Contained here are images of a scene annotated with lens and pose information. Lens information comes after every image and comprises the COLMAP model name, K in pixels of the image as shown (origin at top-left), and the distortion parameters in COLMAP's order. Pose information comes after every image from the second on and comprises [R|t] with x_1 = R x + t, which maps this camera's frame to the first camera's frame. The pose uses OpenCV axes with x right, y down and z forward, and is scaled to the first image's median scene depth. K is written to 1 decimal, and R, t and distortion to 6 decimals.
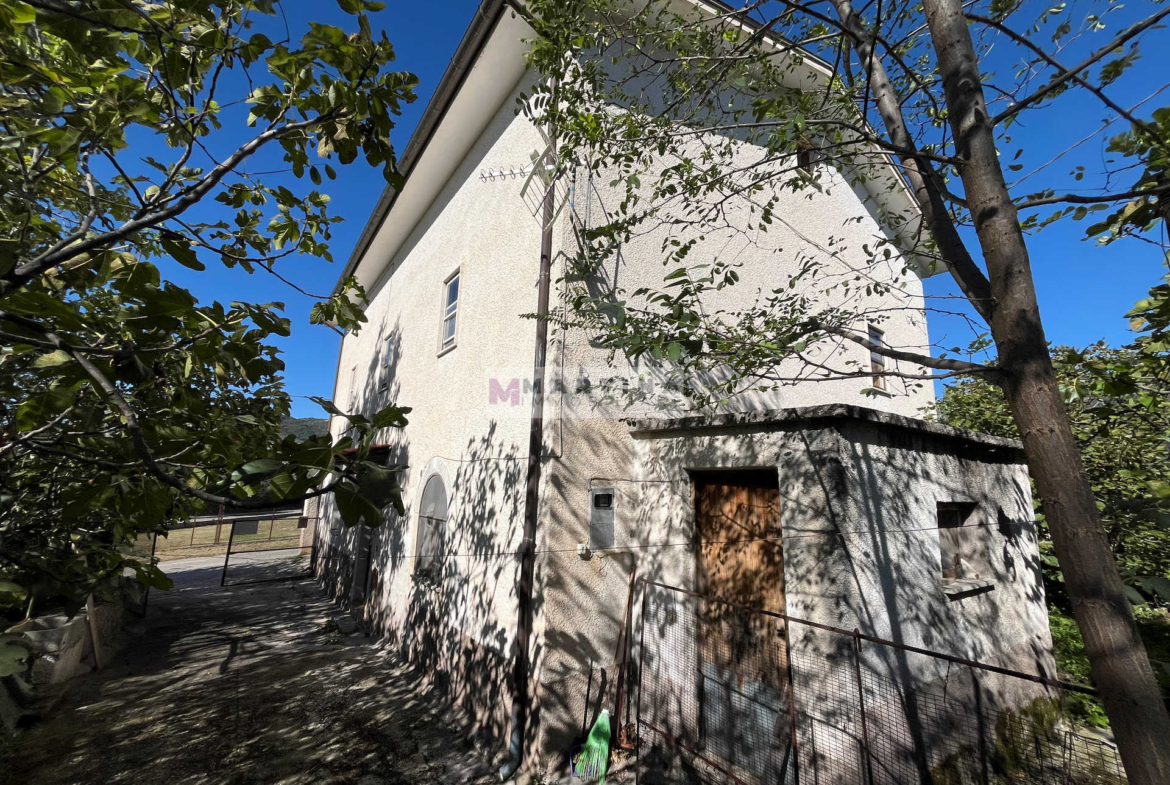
lens RADIAL K [[464.0, 0, 582.3], [0, 464.0, 388.6], [0, 0, 1]] dist [-0.011280, -0.000937]
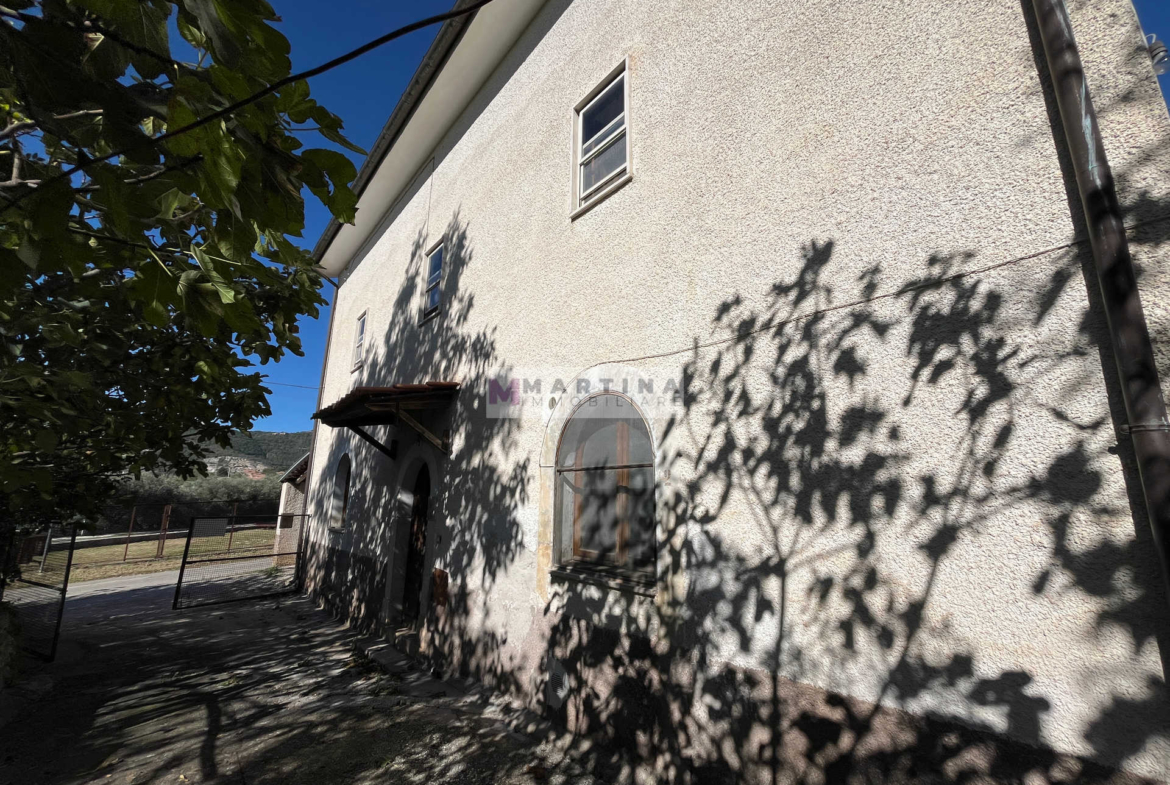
lens RADIAL K [[464.0, 0, 586.8], [0, 464.0, 393.2], [0, 0, 1]] dist [-0.011280, -0.000937]
pose [[0.996385, 0.003068, 0.084898, -0.441107], [-0.001699, 0.999867, -0.016196, 0.220574], [-0.084937, 0.015993, 0.996258, 0.493093]]
